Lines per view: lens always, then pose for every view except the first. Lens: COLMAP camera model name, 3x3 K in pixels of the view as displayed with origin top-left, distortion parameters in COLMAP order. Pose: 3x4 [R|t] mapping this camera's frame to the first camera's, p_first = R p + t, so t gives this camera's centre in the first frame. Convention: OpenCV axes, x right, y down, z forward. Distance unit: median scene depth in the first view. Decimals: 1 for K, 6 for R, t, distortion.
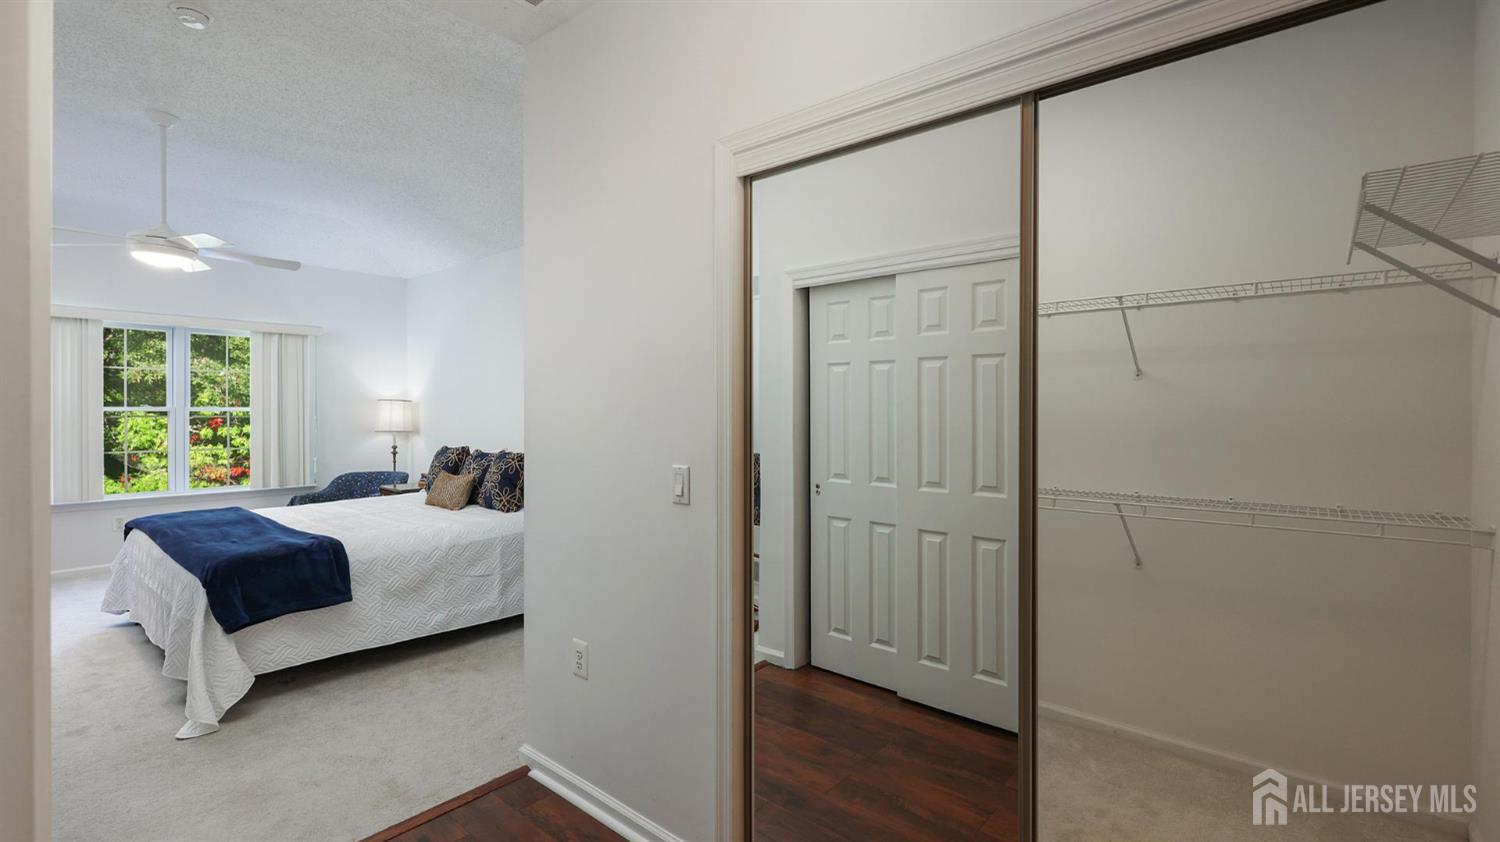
lens RADIAL K [[648.0, 0, 752.0], [0, 648.0, 415.6], [0, 0, 1]] dist [-0.000951, -0.000944]
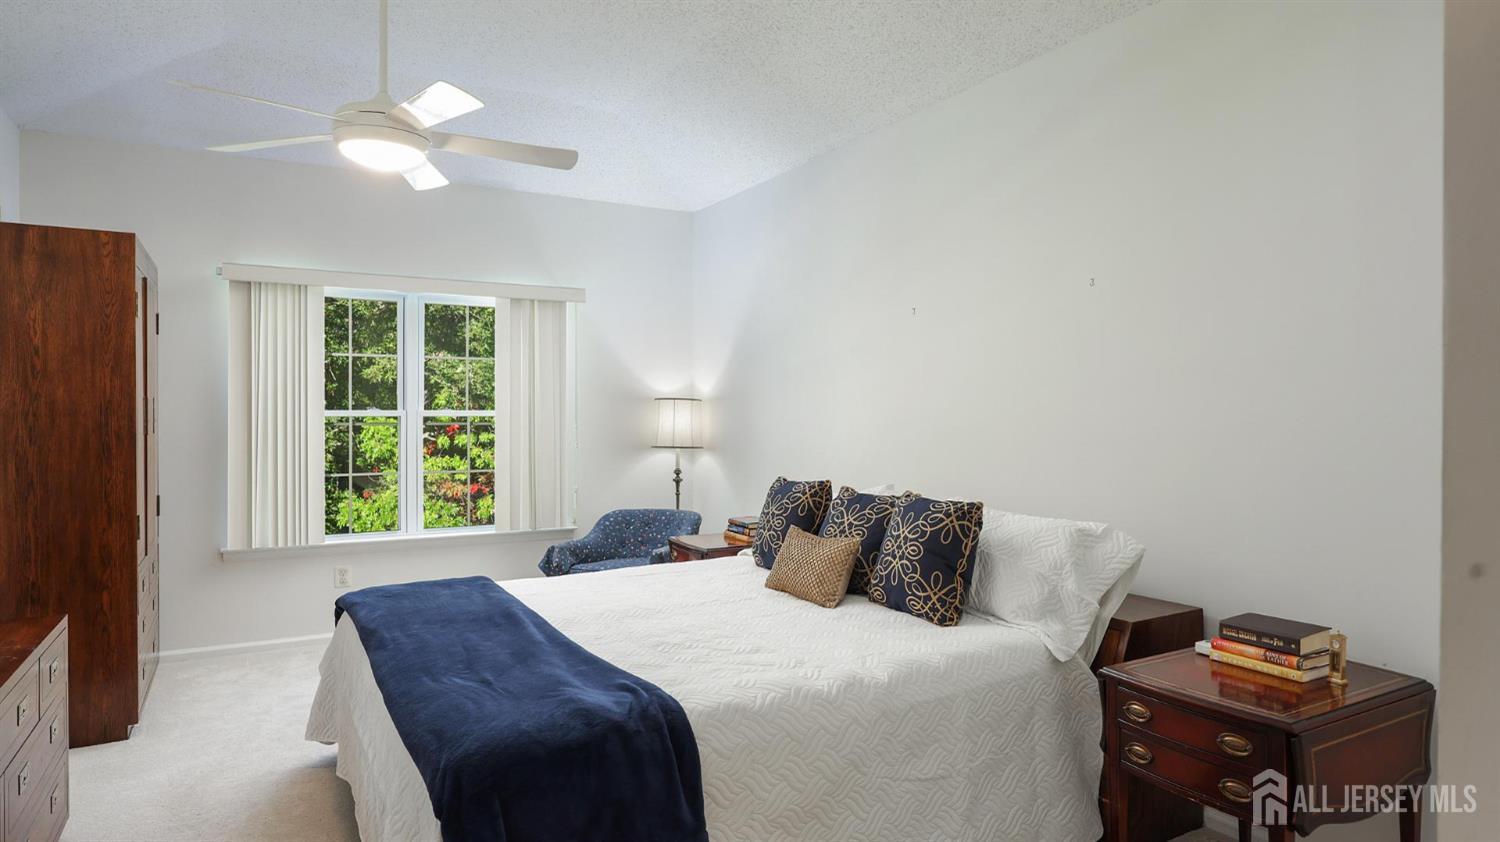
lens RADIAL K [[883.6, 0, 744.6], [0, 883.6, 416.6], [0, 0, 1]] dist [-0.004067, -0.000319]
pose [[0.931589, -0.001271, -0.363512, -0.183000], [-0.000334, 0.999990, -0.004353, -0.002613], [0.363514, 0.004176, 0.931579, 0.218067]]
